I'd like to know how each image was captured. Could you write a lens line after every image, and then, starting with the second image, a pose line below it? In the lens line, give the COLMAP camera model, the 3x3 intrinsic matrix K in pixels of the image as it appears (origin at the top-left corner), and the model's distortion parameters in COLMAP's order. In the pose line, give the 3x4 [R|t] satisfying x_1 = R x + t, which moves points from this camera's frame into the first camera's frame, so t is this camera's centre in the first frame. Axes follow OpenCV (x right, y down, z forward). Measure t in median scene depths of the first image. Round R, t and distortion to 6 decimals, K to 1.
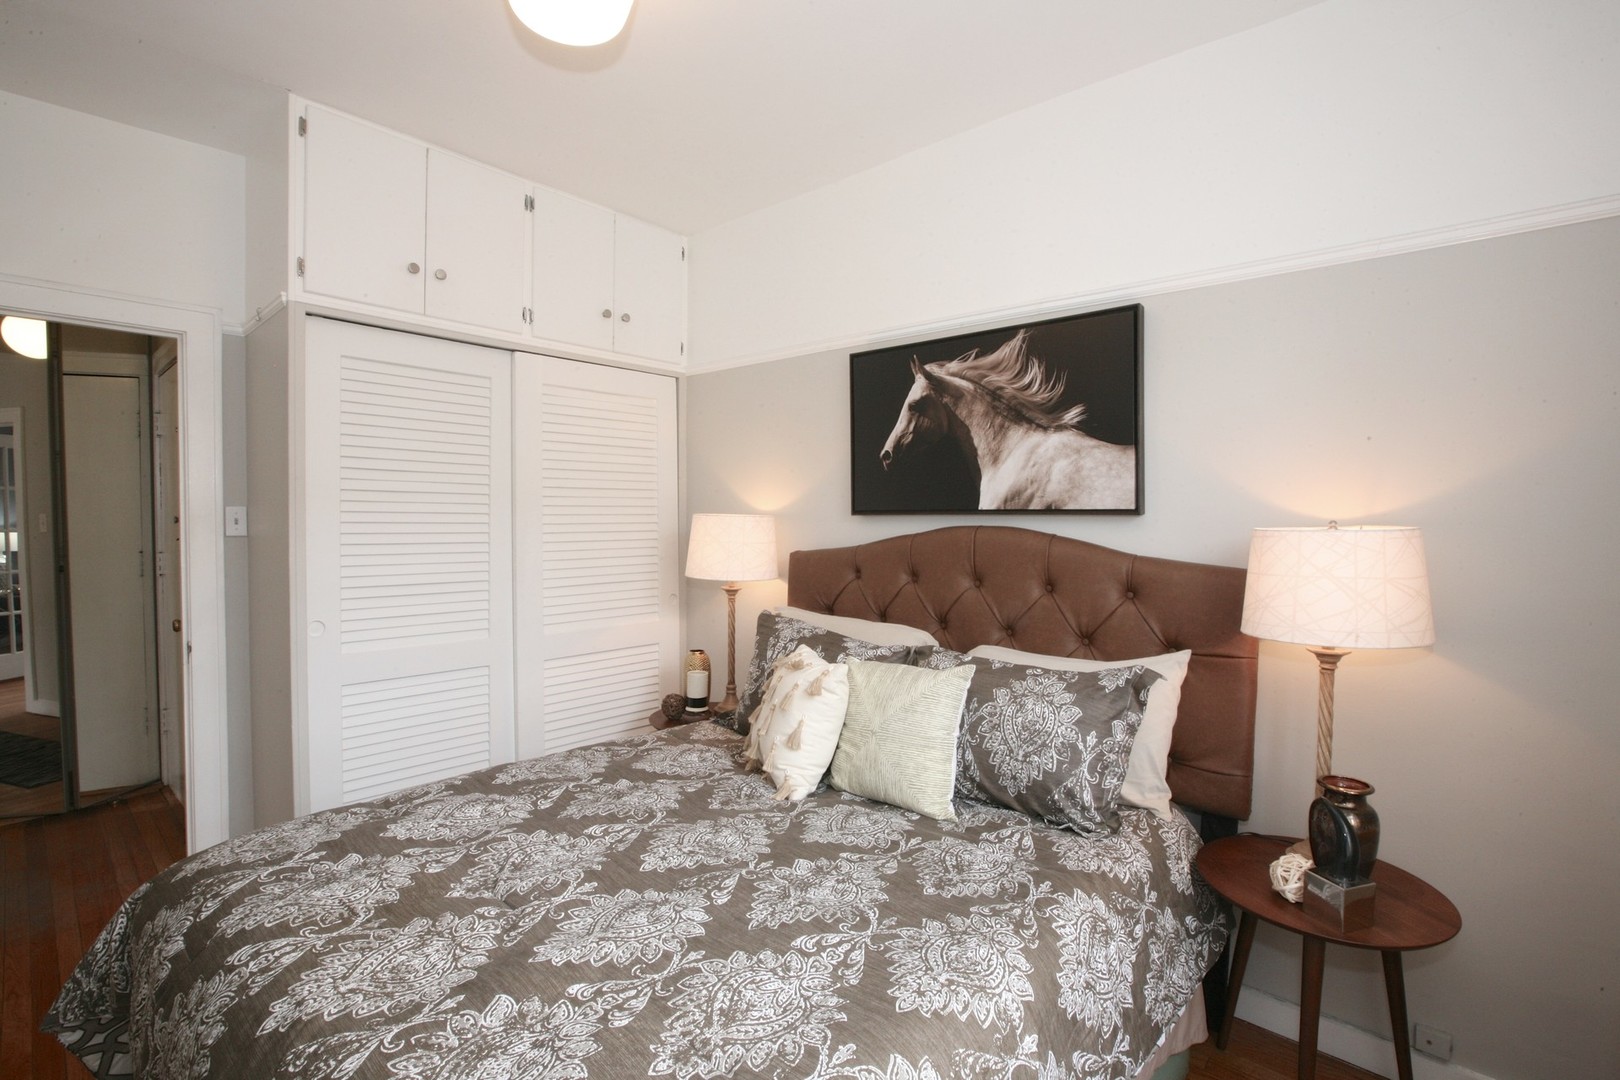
lens RADIAL K [[740.4, 0, 808.1], [0, 740.4, 538.2], [0, 0, 1]] dist [-0.057661, 0.022741]
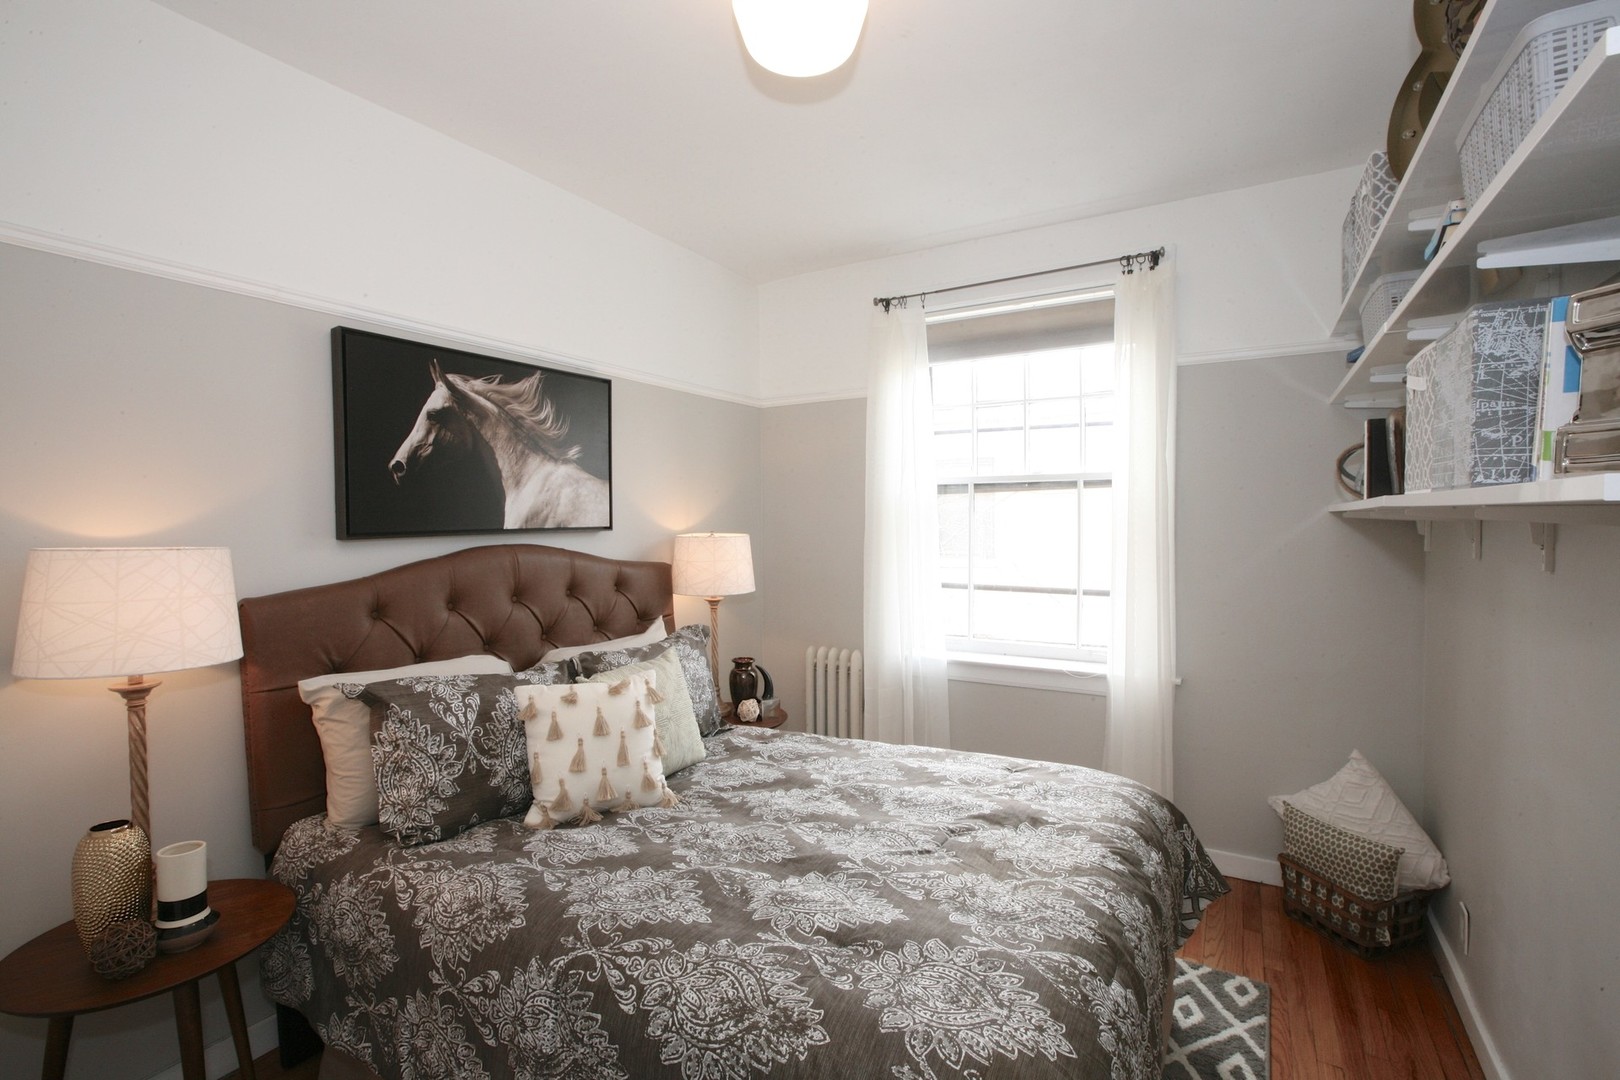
lens RADIAL K [[740.4, 0, 808.1], [0, 740.4, 538.2], [0, 0, 1]] dist [-0.057661, 0.022741]
pose [[-0.219662, -0.020162, 0.975368, -0.892163], [0.059473, 0.997650, 0.034016, -0.037344], [-0.973761, 0.065480, -0.217947, 0.831702]]
